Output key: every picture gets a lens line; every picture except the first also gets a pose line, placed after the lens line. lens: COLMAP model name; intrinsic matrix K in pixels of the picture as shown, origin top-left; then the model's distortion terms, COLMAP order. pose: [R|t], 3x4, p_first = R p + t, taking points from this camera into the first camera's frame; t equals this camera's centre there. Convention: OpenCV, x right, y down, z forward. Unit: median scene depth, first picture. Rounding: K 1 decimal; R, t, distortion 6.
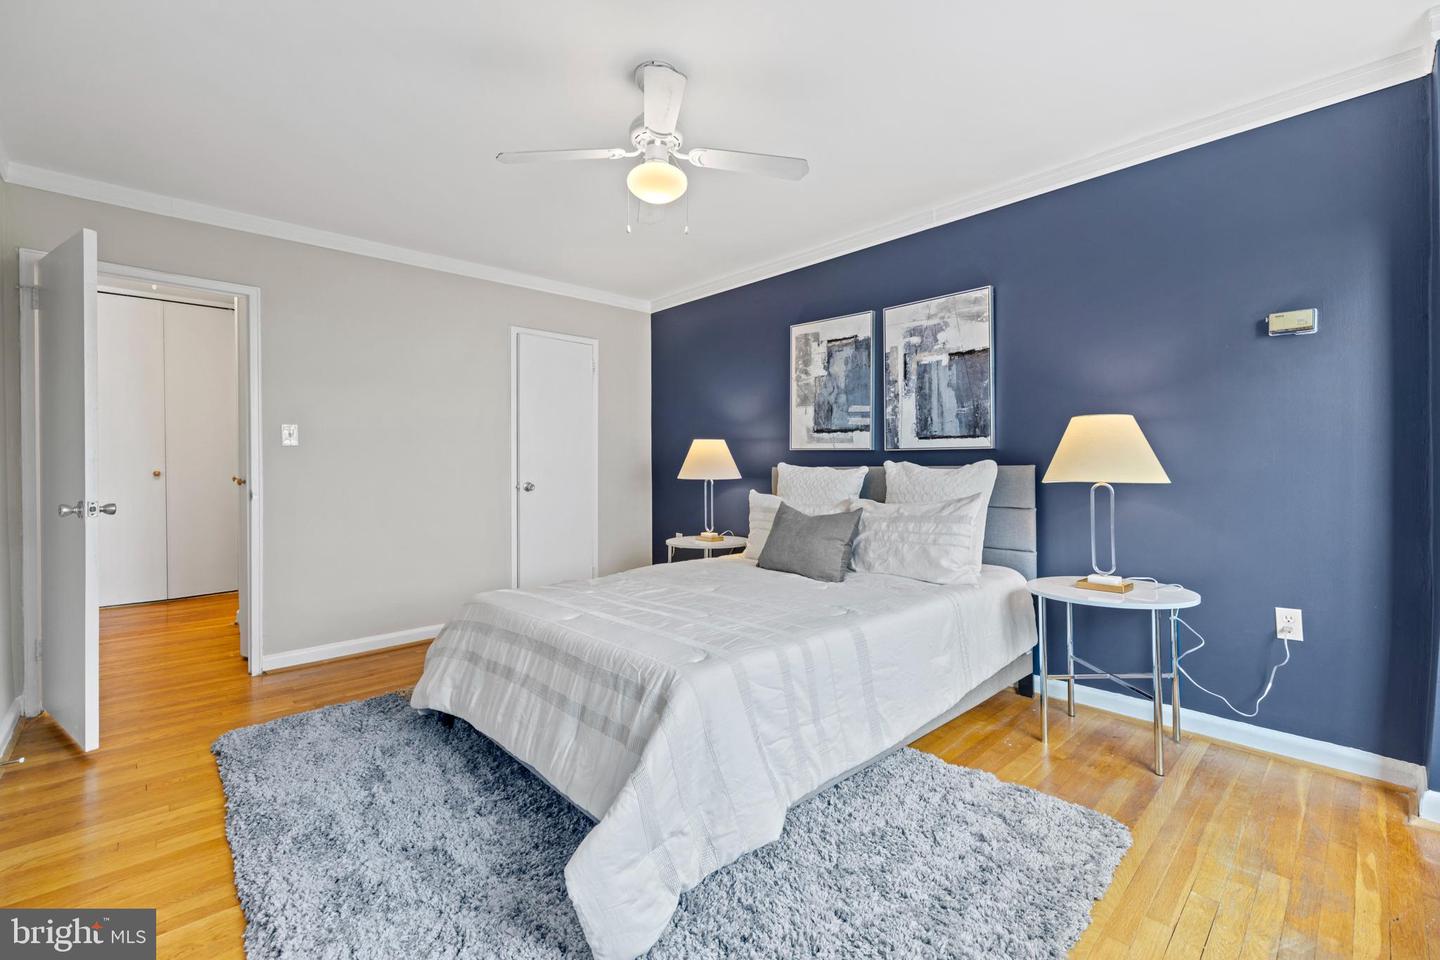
lens RADIAL K [[614.3, 0, 716.4], [0, 614.3, 468.8], [0, 0, 1]] dist [-0.001567, -0.000020]
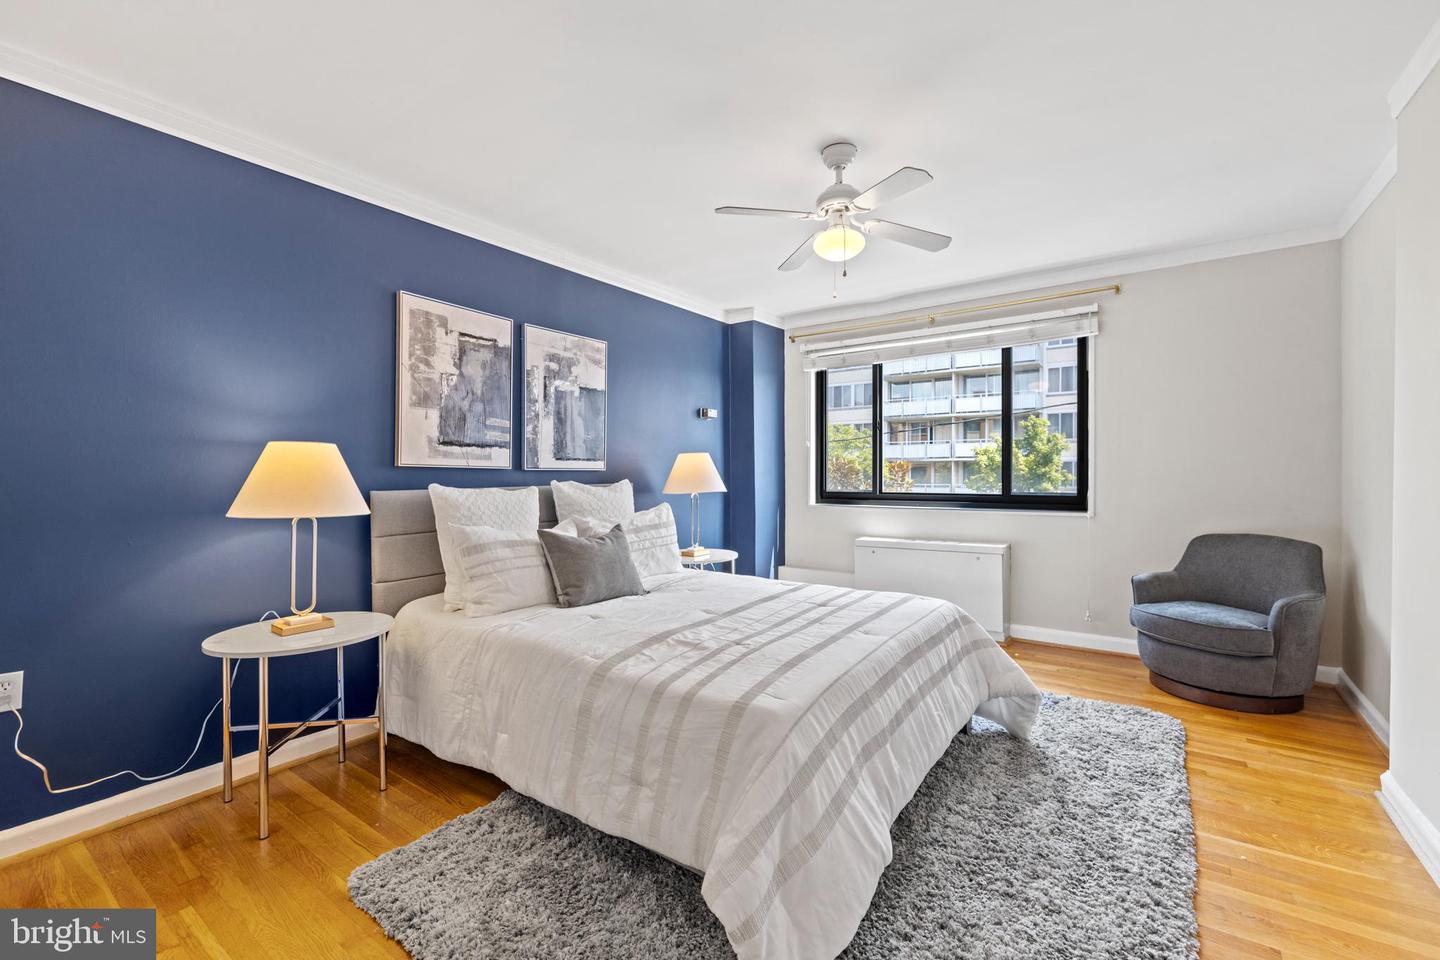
lens RADIAL K [[614.3, 0, 718.5], [0, 614.3, 477.8], [0, 0, 1]] dist [-0.001567, -0.000020]
pose [[-0.192932, 0.008210, 0.981178, -0.704886], [0.022418, 0.999741, -0.003957, -0.006758], [-0.980956, 0.021232, -0.193066, 0.860101]]
